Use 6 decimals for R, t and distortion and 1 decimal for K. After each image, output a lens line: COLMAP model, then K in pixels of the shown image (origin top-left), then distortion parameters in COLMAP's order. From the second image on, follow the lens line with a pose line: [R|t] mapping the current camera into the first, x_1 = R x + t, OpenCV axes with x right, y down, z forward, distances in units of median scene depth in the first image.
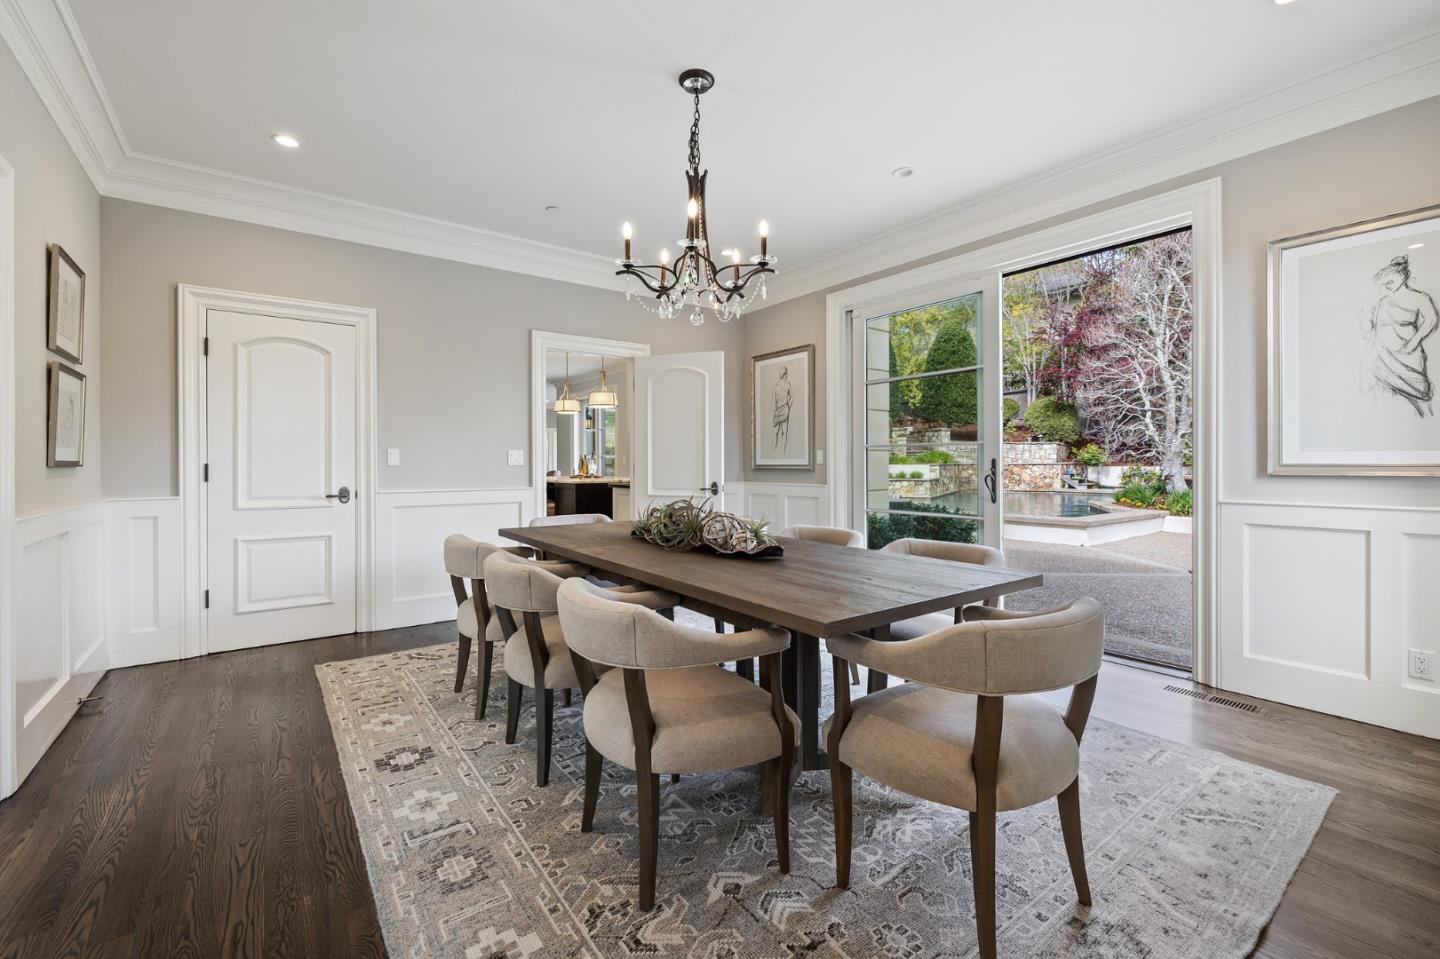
lens RADIAL K [[615.4, 0, 711.5], [0, 615.4, 472.8], [0, 0, 1]] dist [-0.002444, 0.000908]
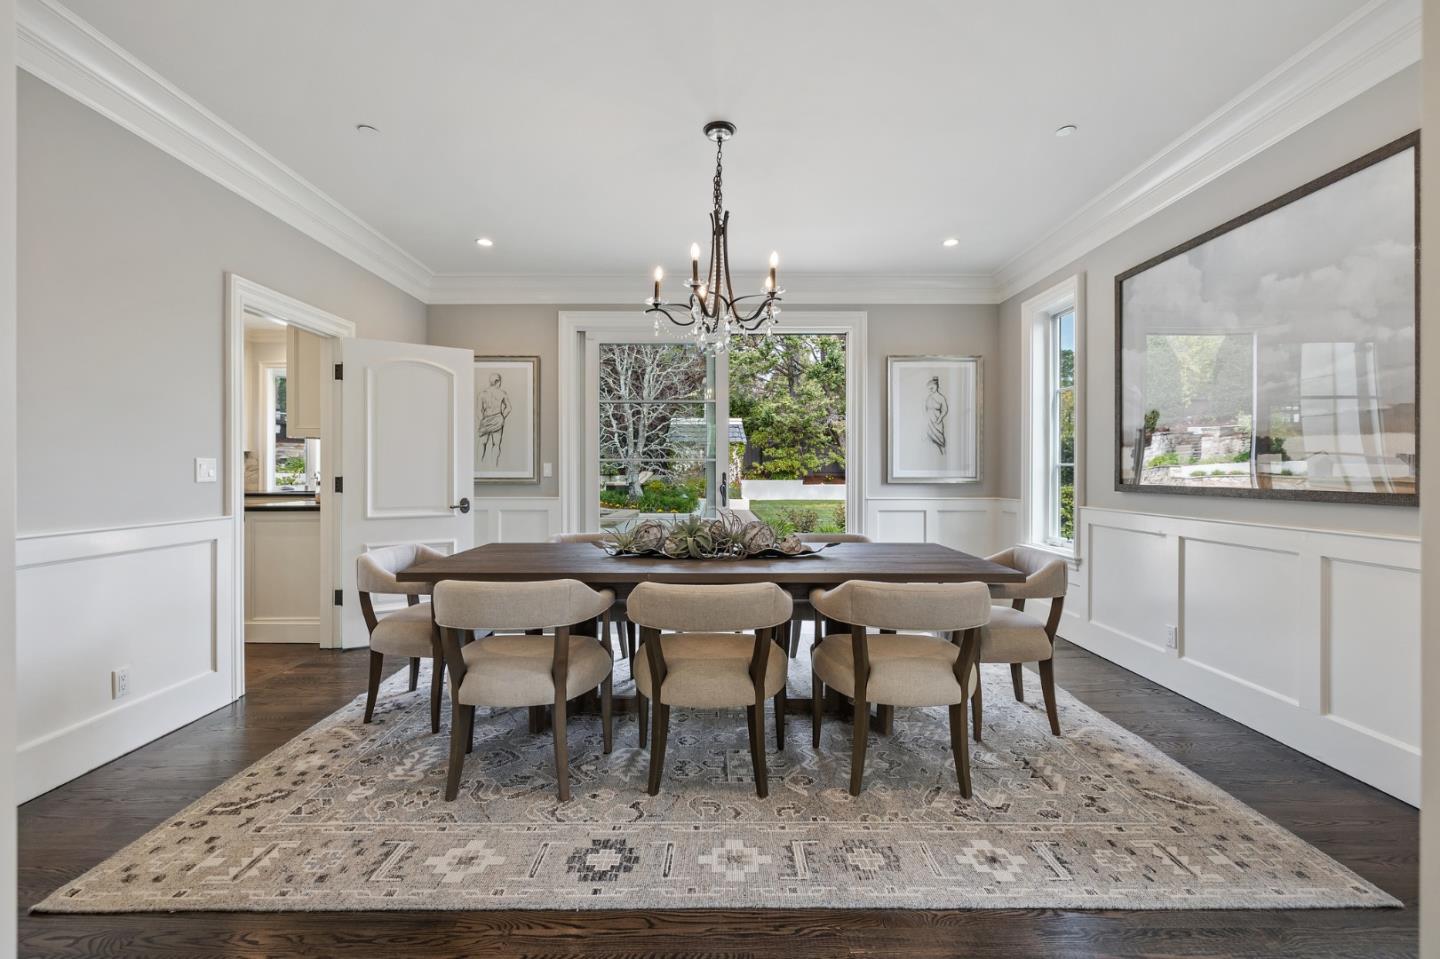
lens RADIAL K [[615.4, 0, 715.7], [0, 615.4, 480.2], [0, 0, 1]] dist [-0.002444, 0.000908]
pose [[0.584251, -0.009823, 0.811513, -0.885166], [0.010764, 0.999933, 0.004353, -0.018900], [-0.811501, 0.006192, 0.584318, 0.355138]]
